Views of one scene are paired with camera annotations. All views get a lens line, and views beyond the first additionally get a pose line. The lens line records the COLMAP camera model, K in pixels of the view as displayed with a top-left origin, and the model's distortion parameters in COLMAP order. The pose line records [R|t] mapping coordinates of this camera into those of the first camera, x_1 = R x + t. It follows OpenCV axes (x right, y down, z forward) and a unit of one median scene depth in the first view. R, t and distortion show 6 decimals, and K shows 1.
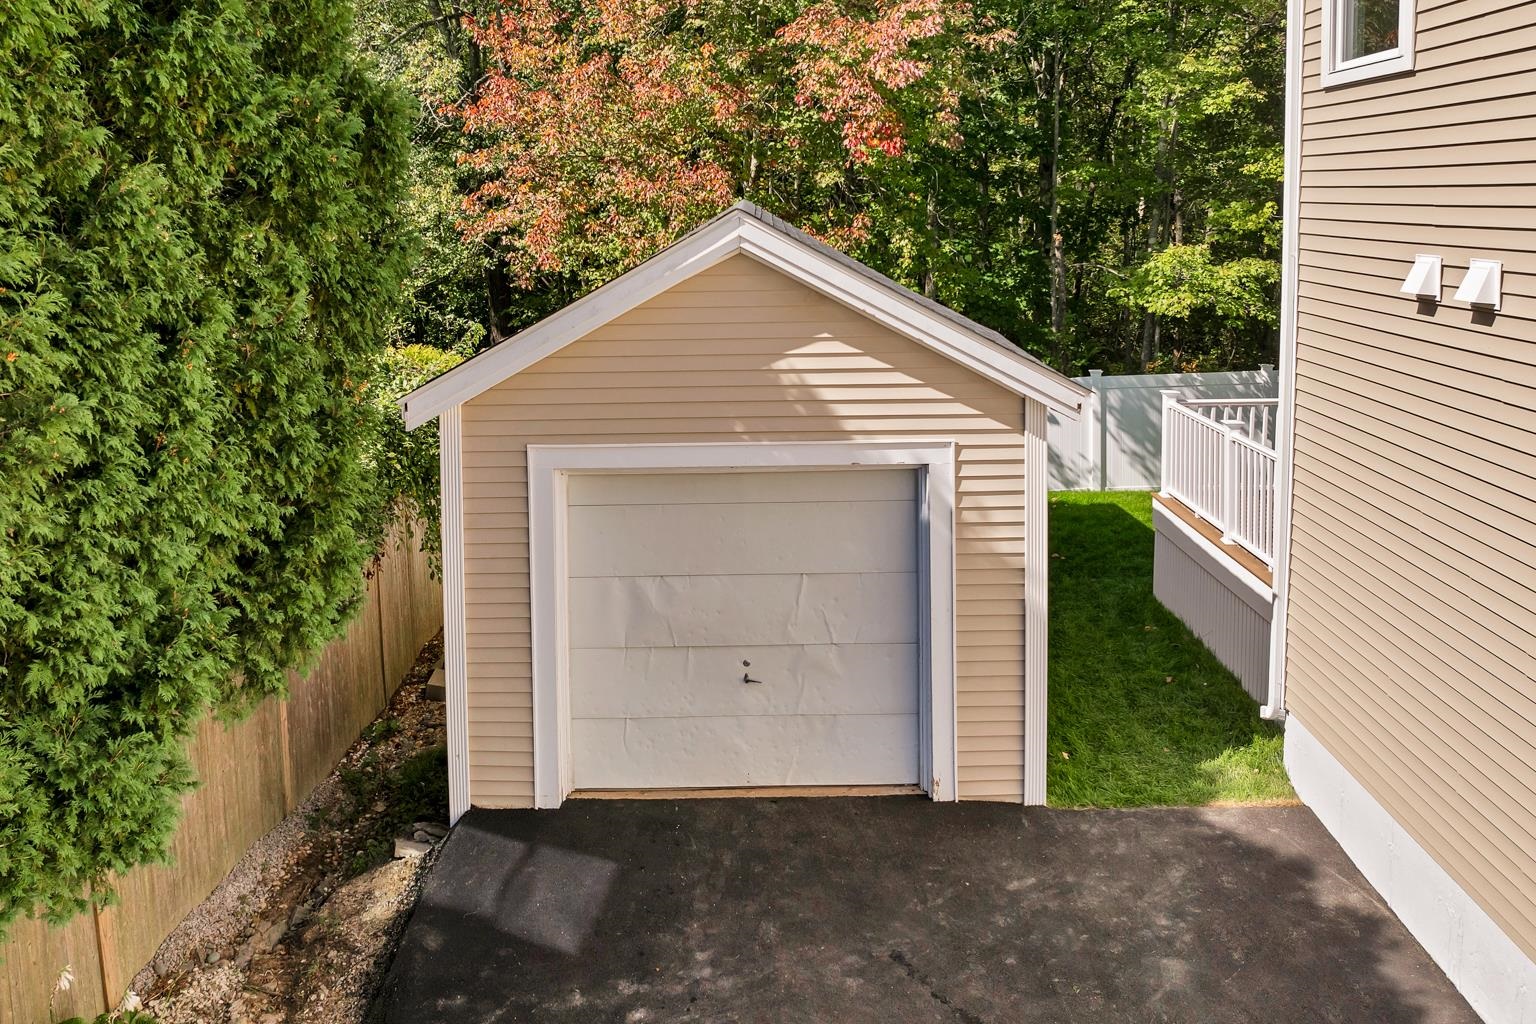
lens RADIAL K [[1130.4, 0, 768.0], [0, 1130.4, 512.0], [0, 0, 1]] dist [-0.003064, -0.000728]
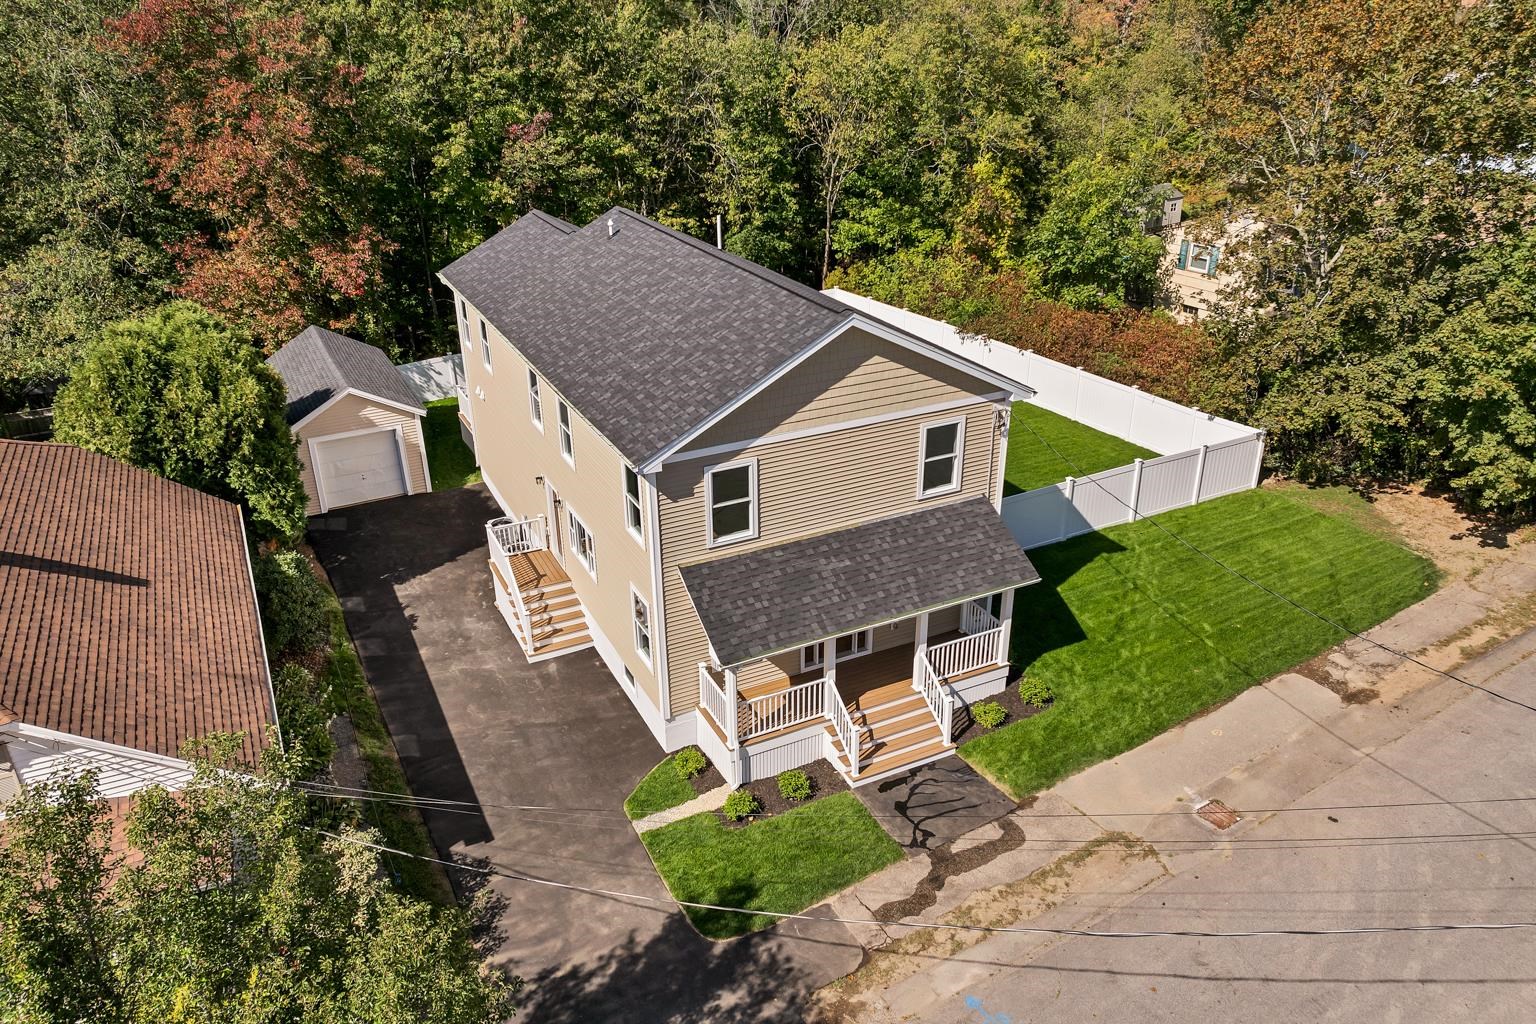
lens RADIAL K [[1130.4, 0, 768.0], [0, 1130.4, 512.0], [0, 0, 1]] dist [-0.003064, -0.000728]
pose [[0.879443, -0.196815, 0.433409, -0.626068], [0.124651, 0.973965, 0.189355, -0.408464], [-0.459393, -0.112502, 0.881080, -4.059222]]
